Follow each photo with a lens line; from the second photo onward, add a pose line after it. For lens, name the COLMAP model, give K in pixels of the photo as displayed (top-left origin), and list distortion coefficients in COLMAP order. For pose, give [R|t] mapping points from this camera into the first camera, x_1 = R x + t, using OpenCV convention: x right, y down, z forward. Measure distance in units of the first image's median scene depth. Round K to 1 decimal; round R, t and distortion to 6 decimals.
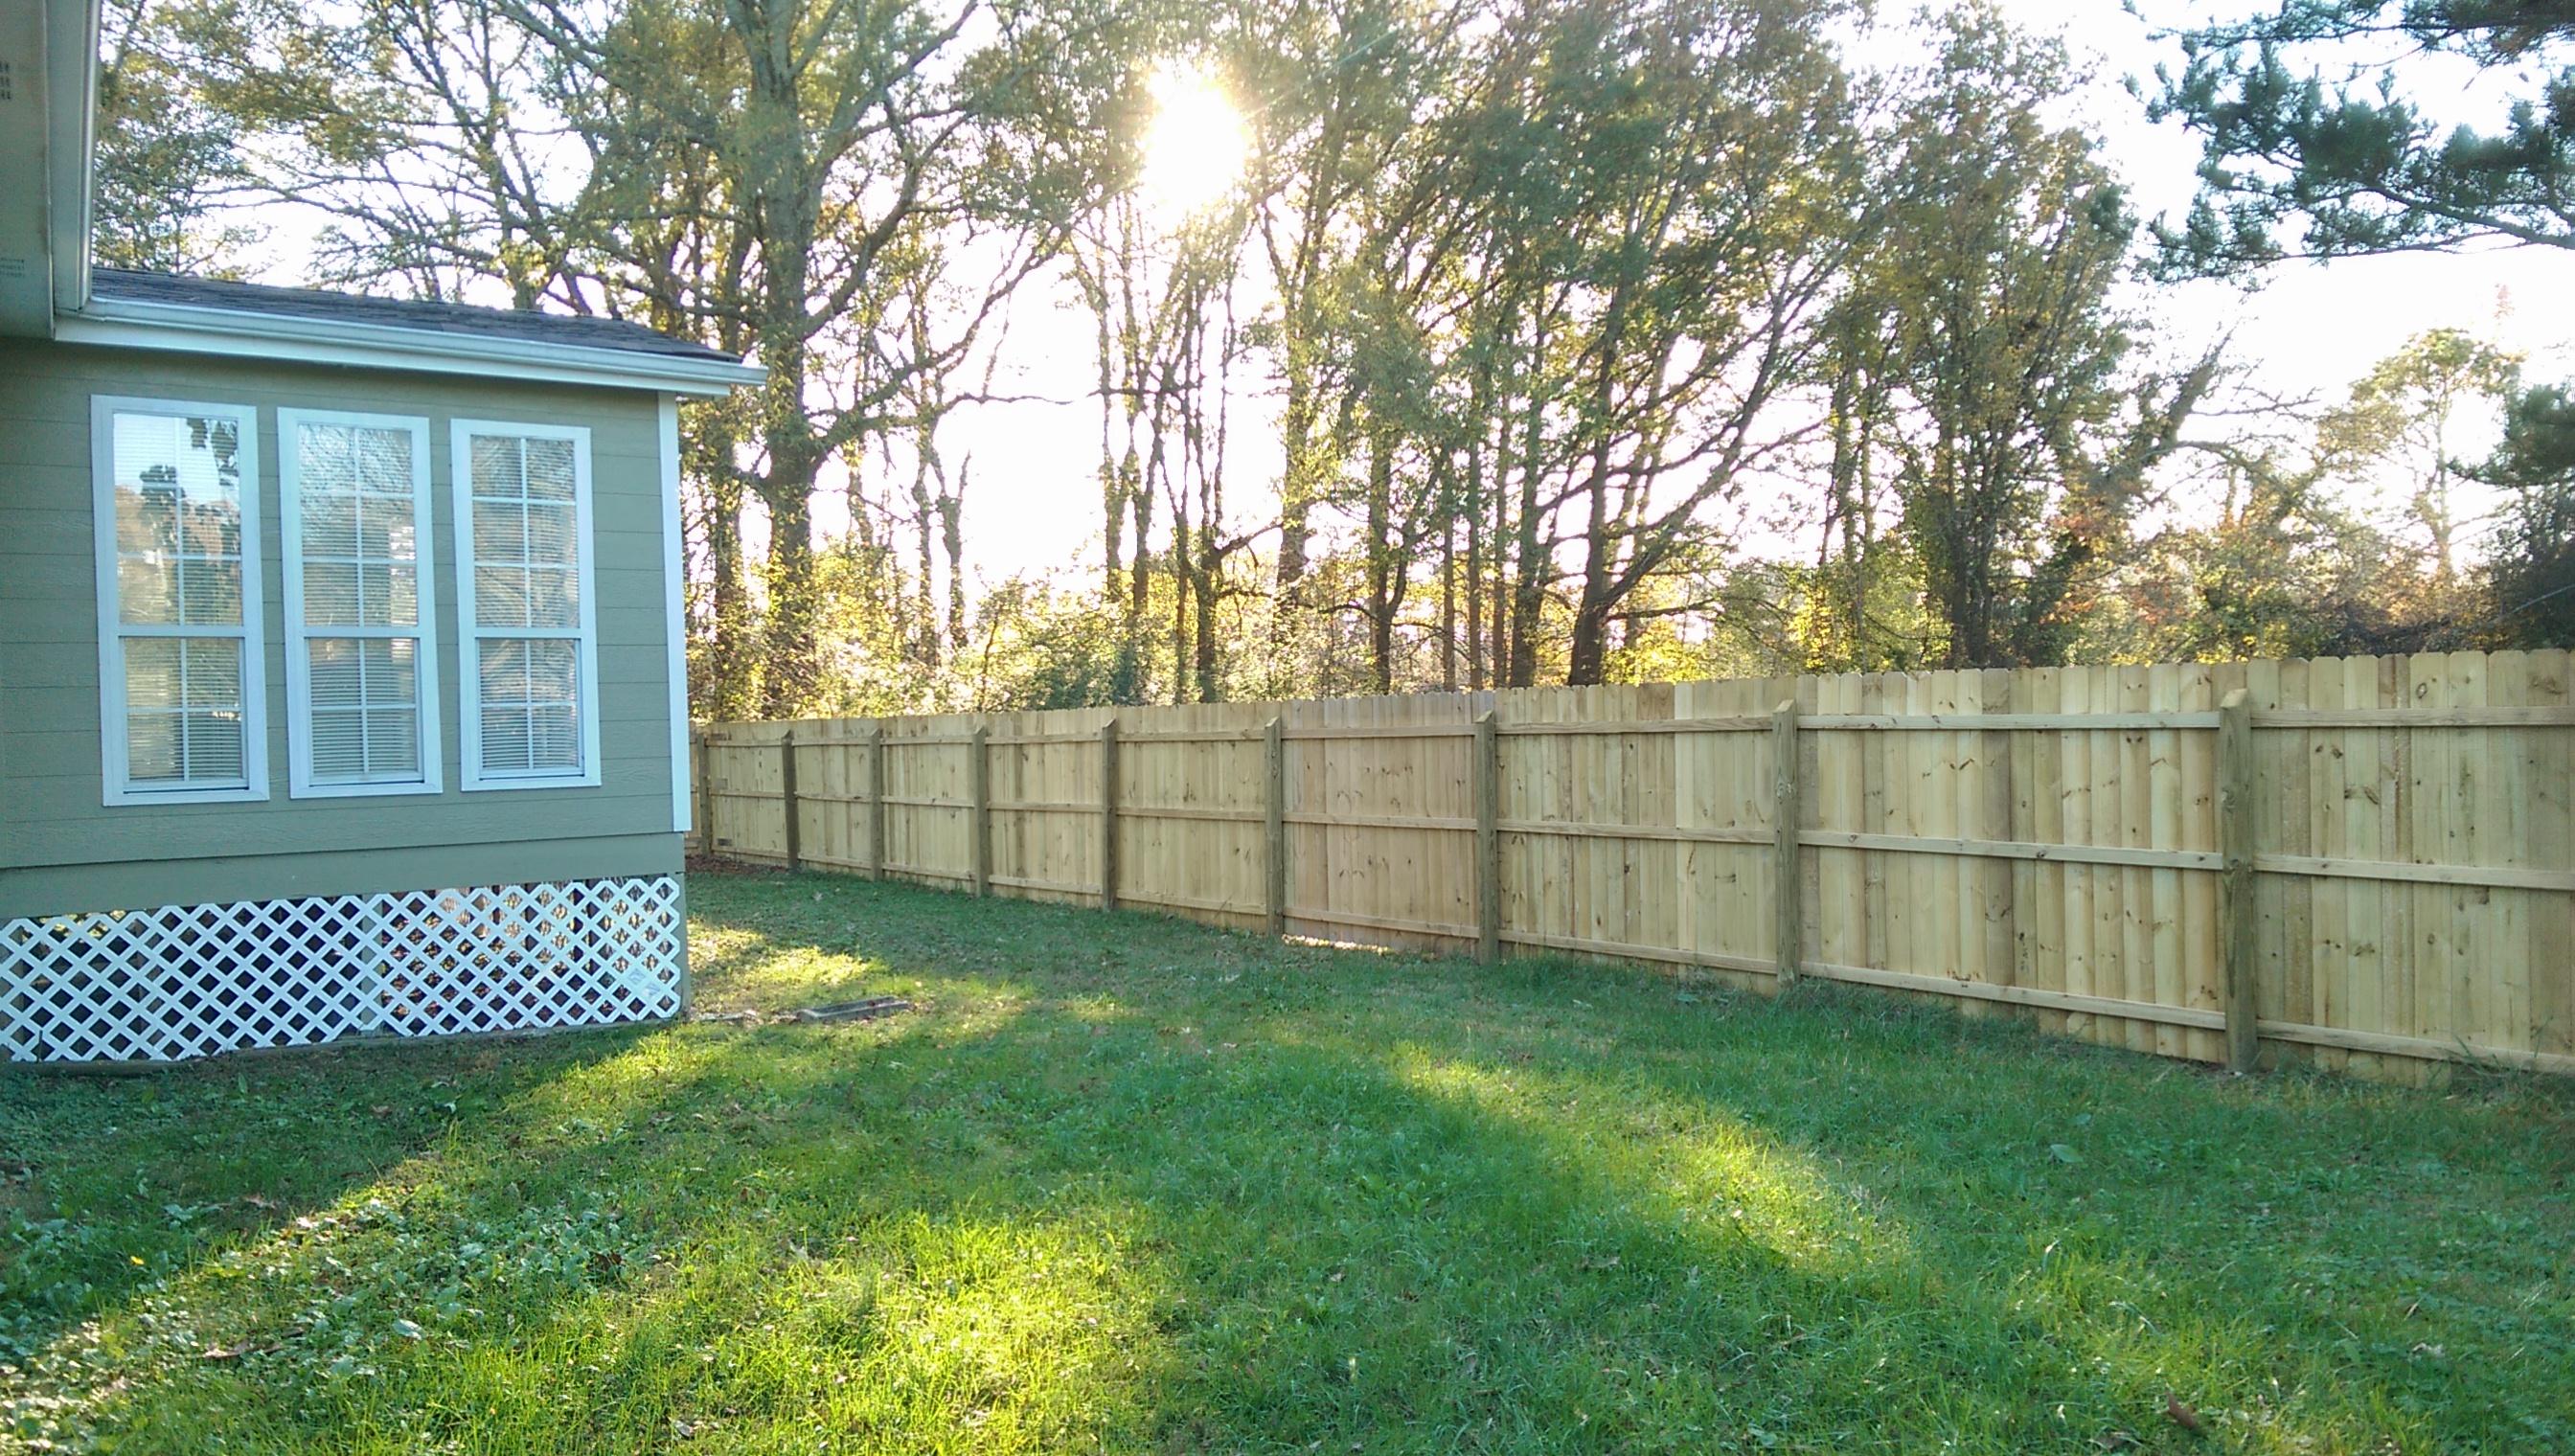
lens RADIAL K [[1822.6, 0, 1287.5], [0, 1822.6, 728.0], [0, 0, 1]] dist [0.098440, -0.134063]
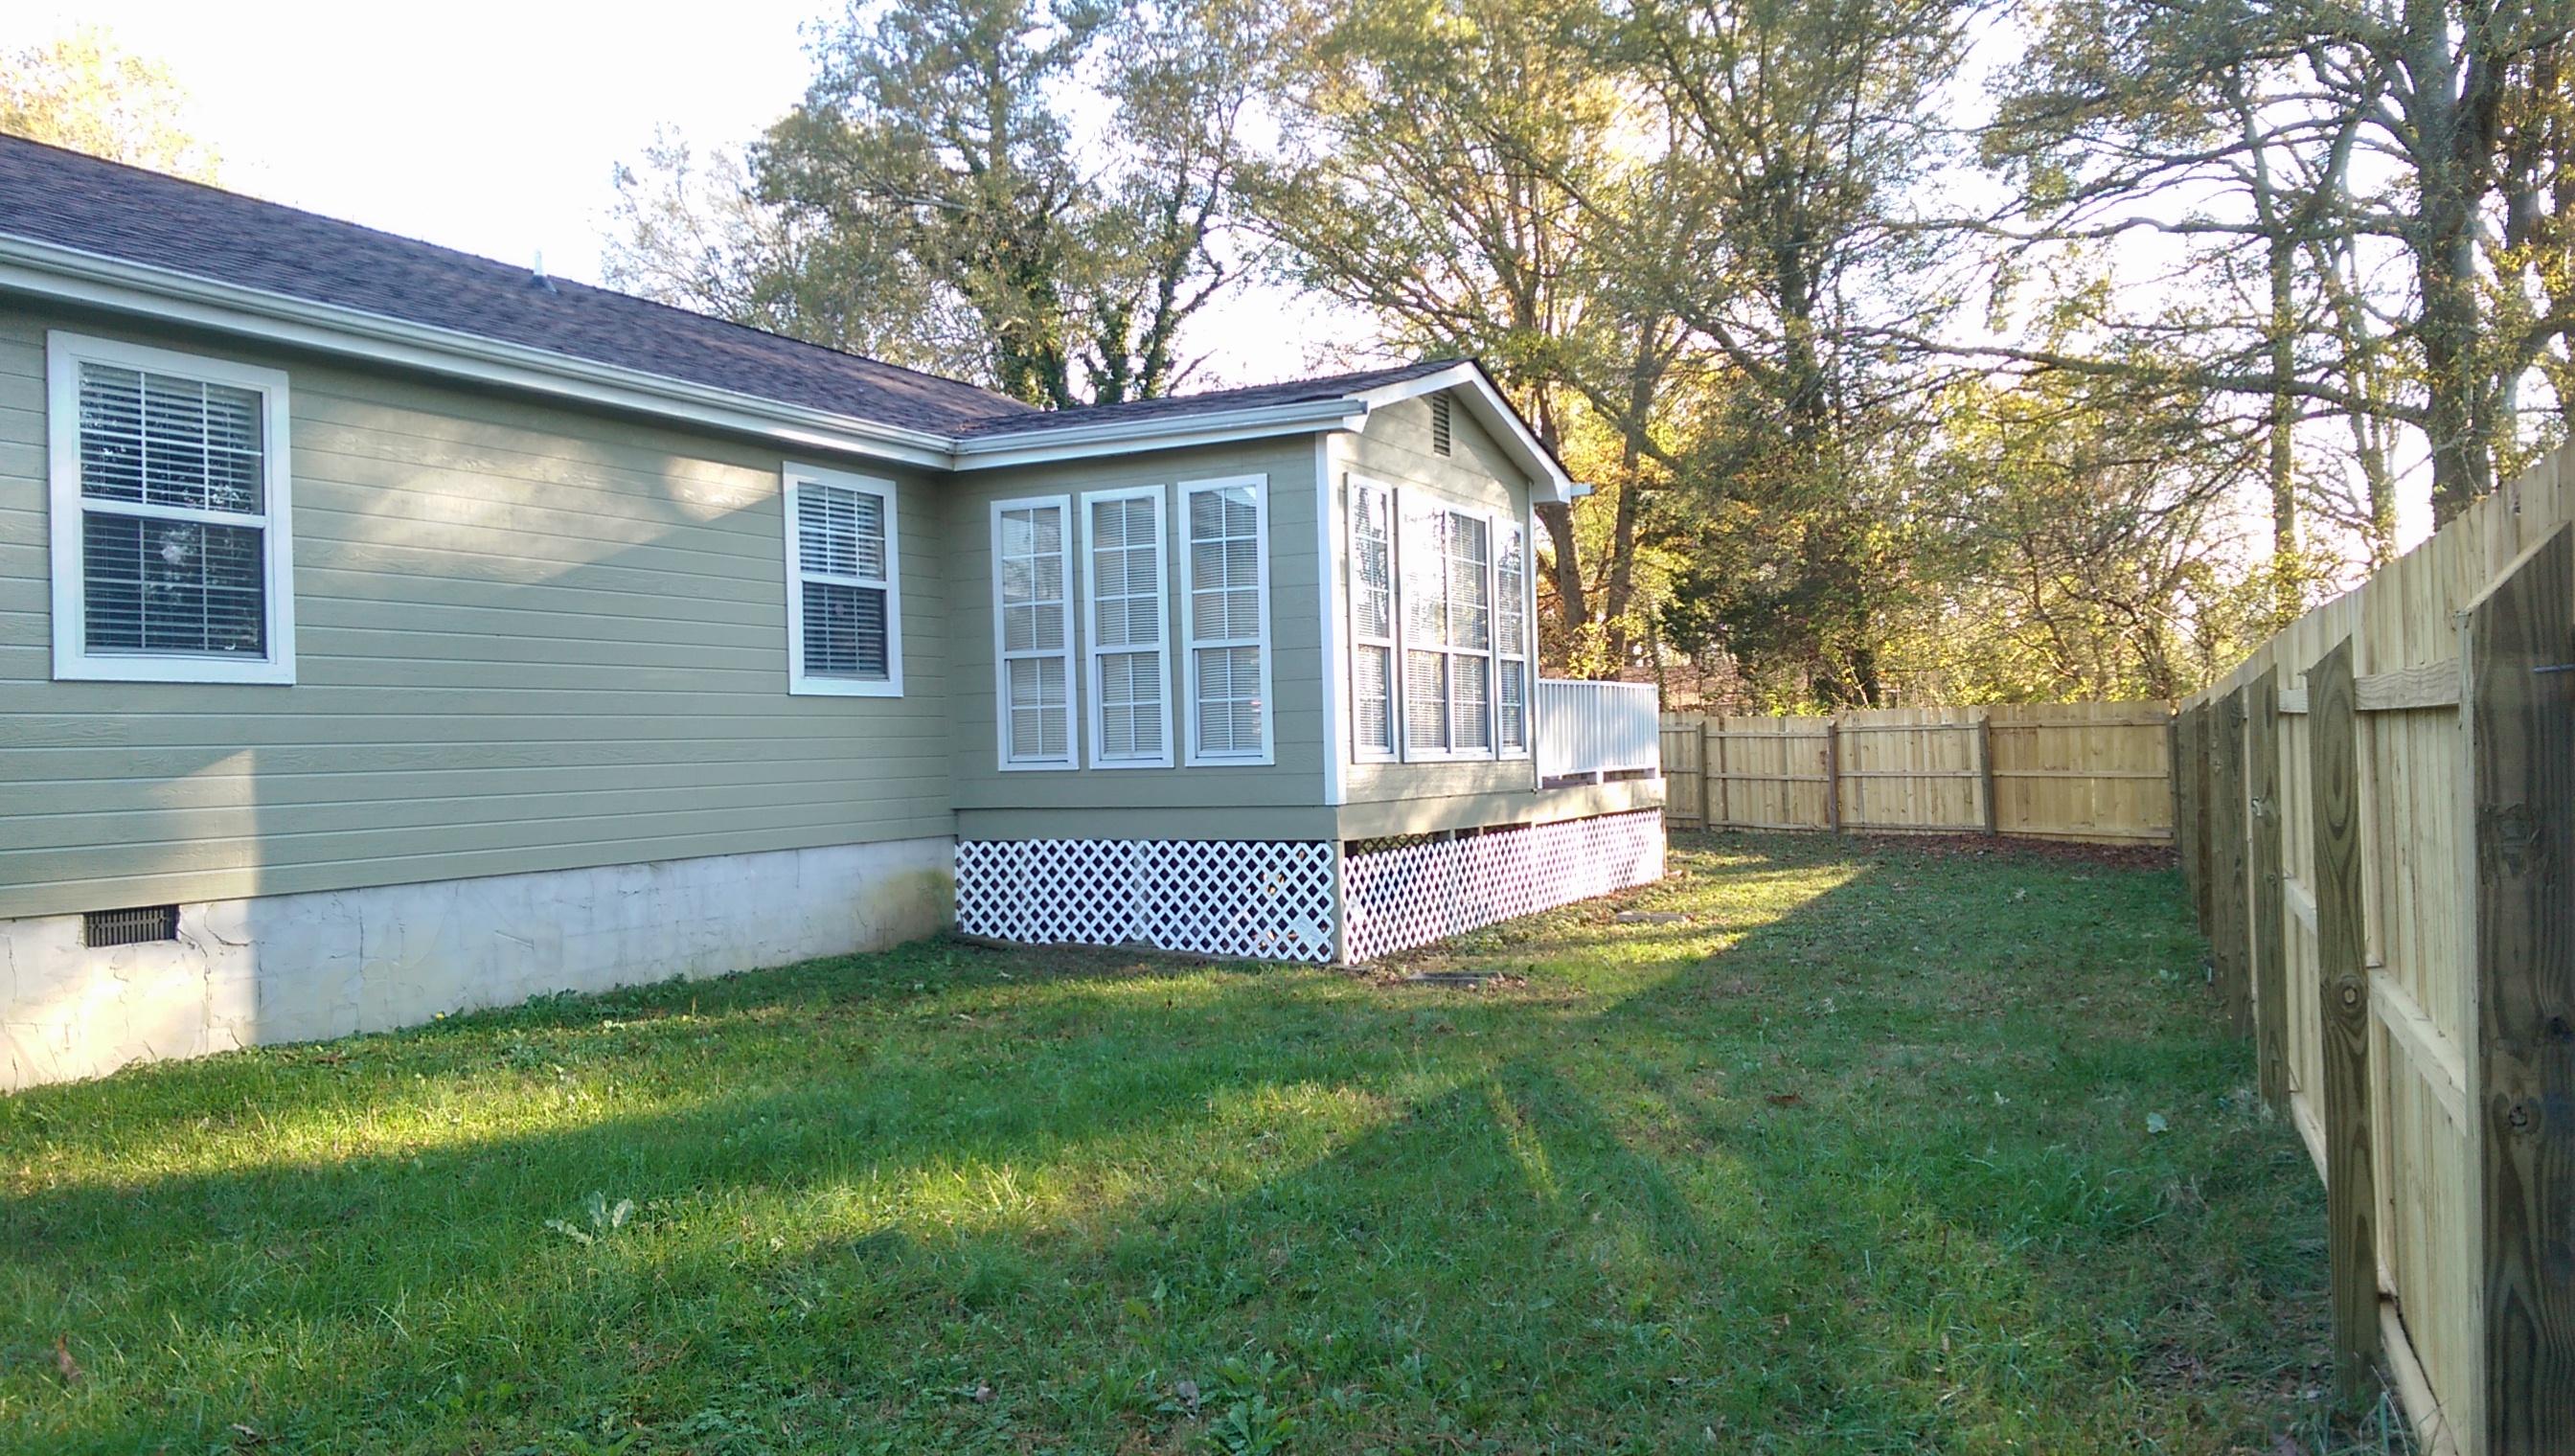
lens RADIAL K [[1822.6, 0, 1287.5], [0, 1822.6, 728.0], [0, 0, 1]] dist [0.098440, -0.134063]
pose [[0.486038, 0.002667, -0.873933, 0.726213], [0.007691, 0.999944, 0.007329, -0.002252], [0.873904, -0.010284, 0.485991, 0.441490]]
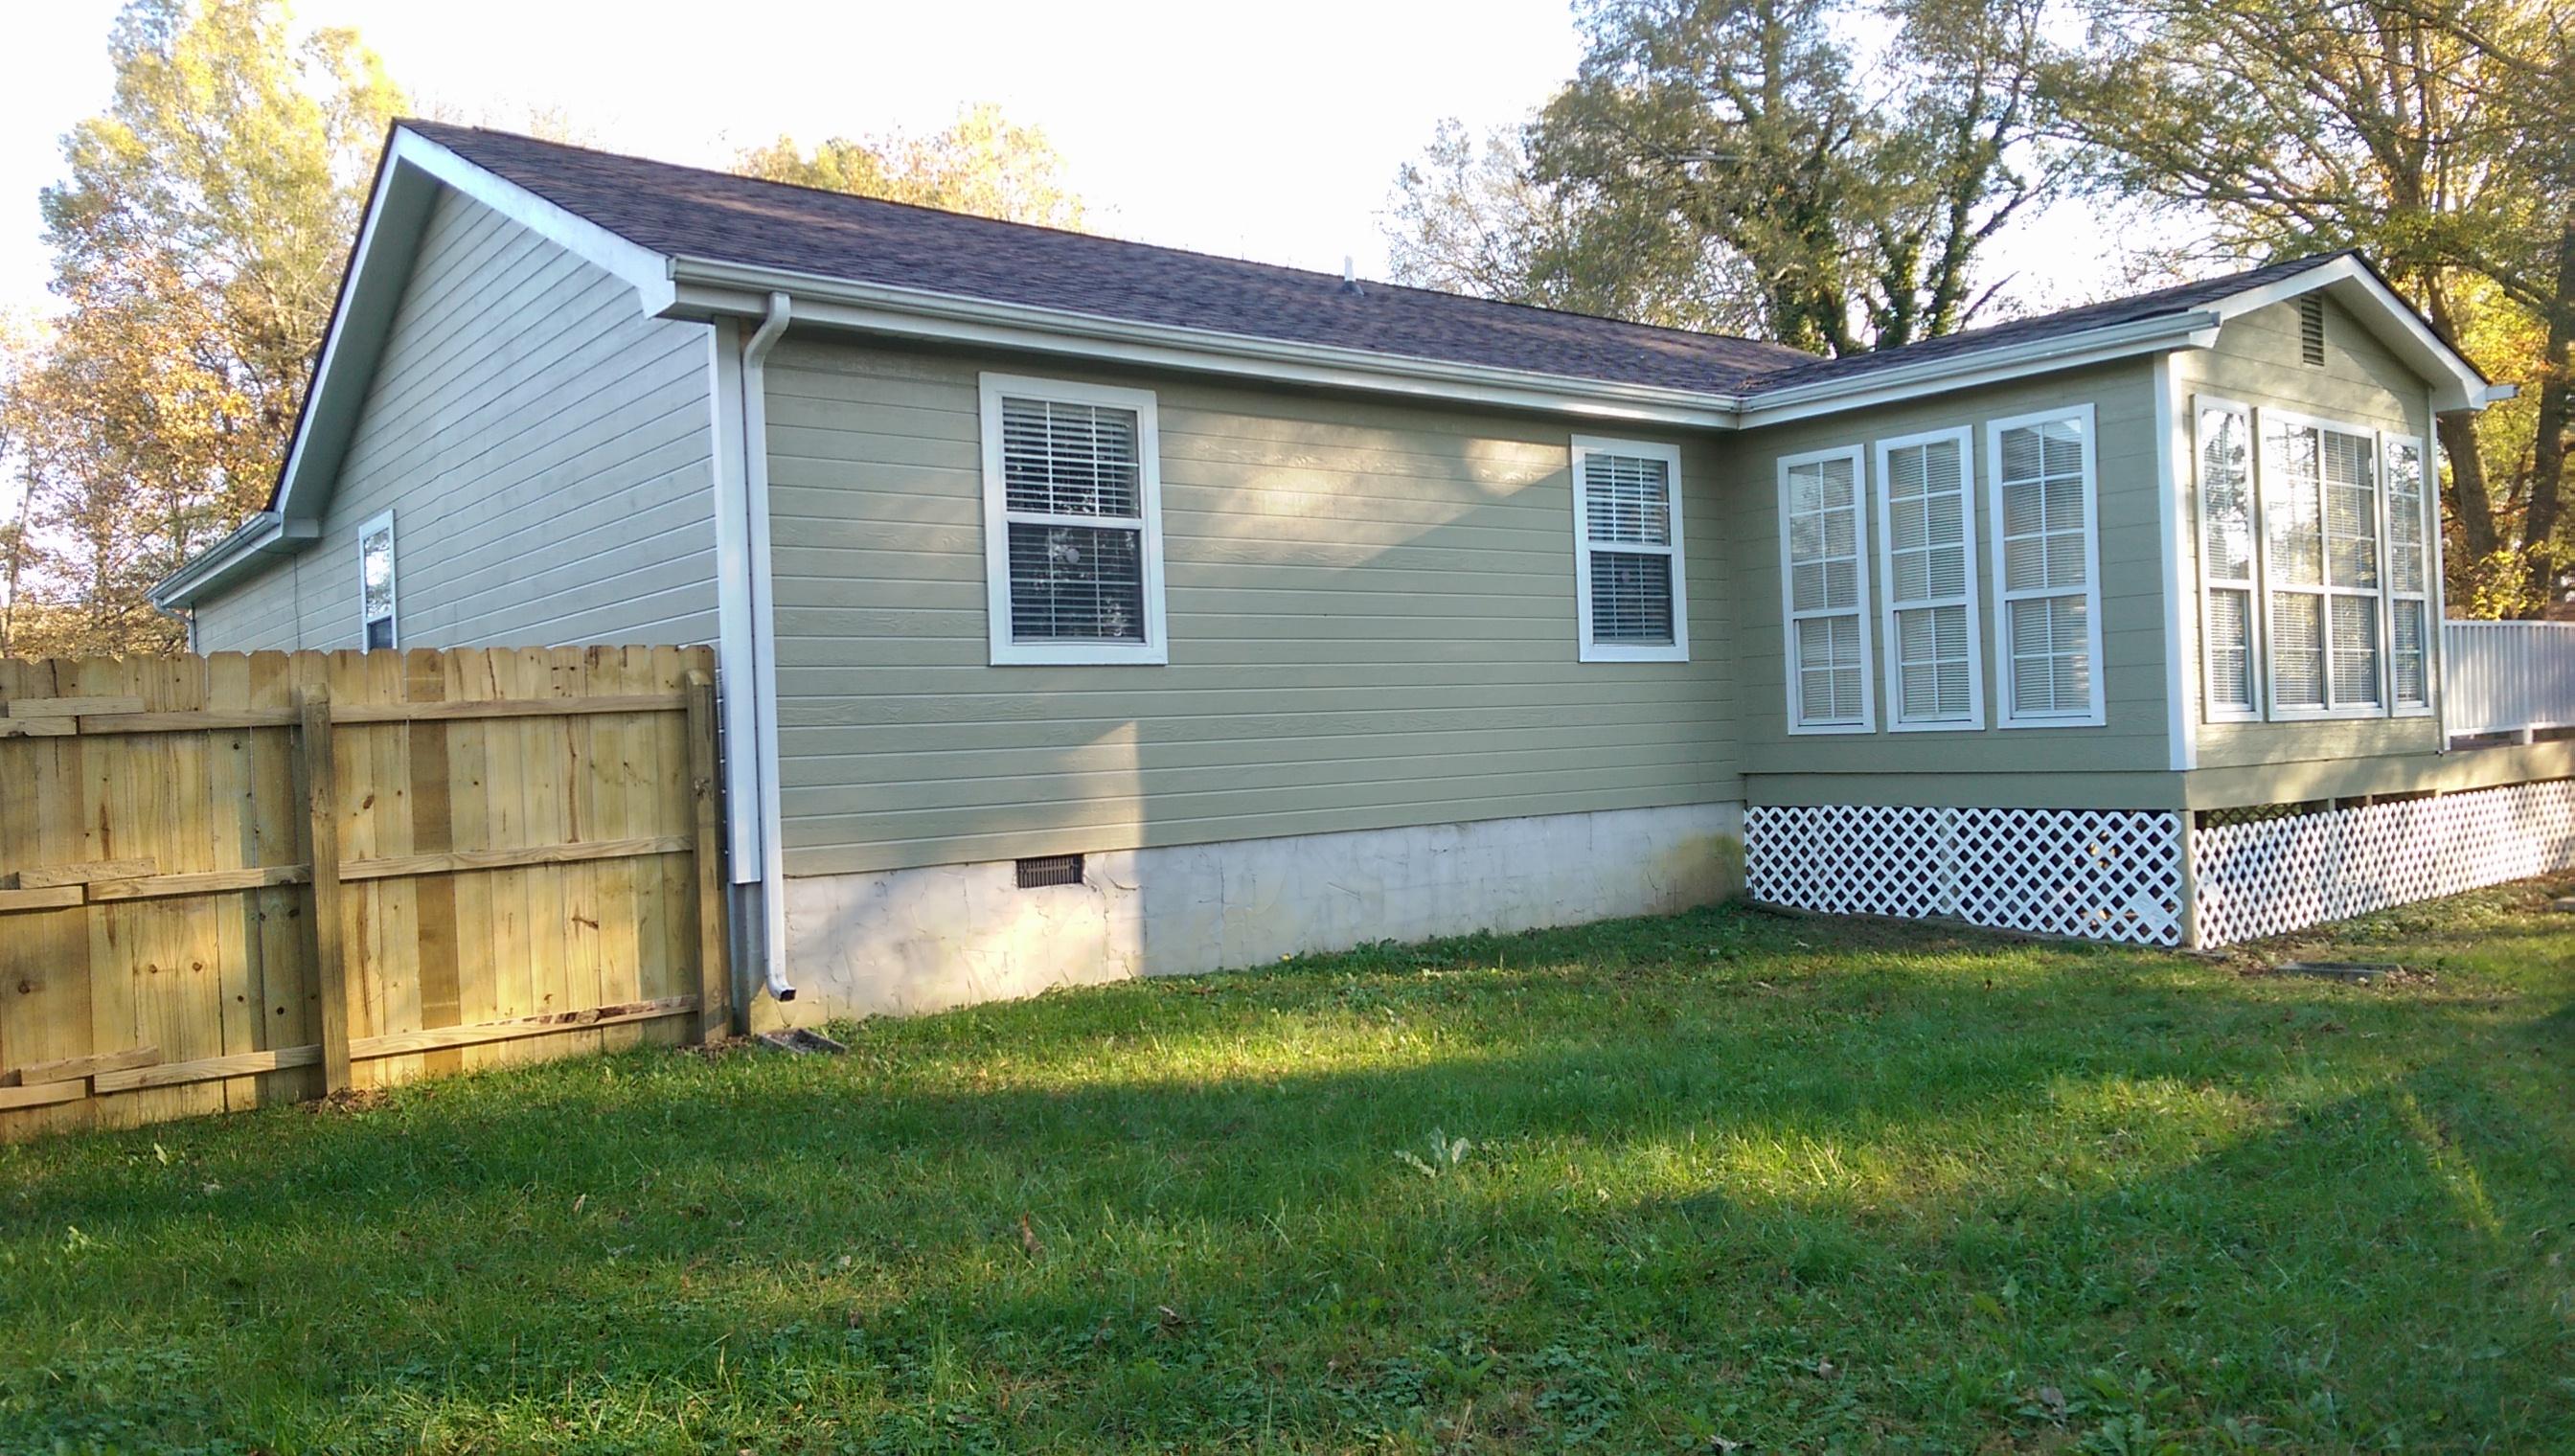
lens RADIAL K [[1822.6, 0, 1287.5], [0, 1822.6, 728.0], [0, 0, 1]] dist [0.098440, -0.134063]
pose [[0.091646, 0.017149, -0.995644, 0.724648], [0.027578, 0.999424, 0.019752, -0.003144], [0.995410, -0.029268, 0.091120, 0.430981]]
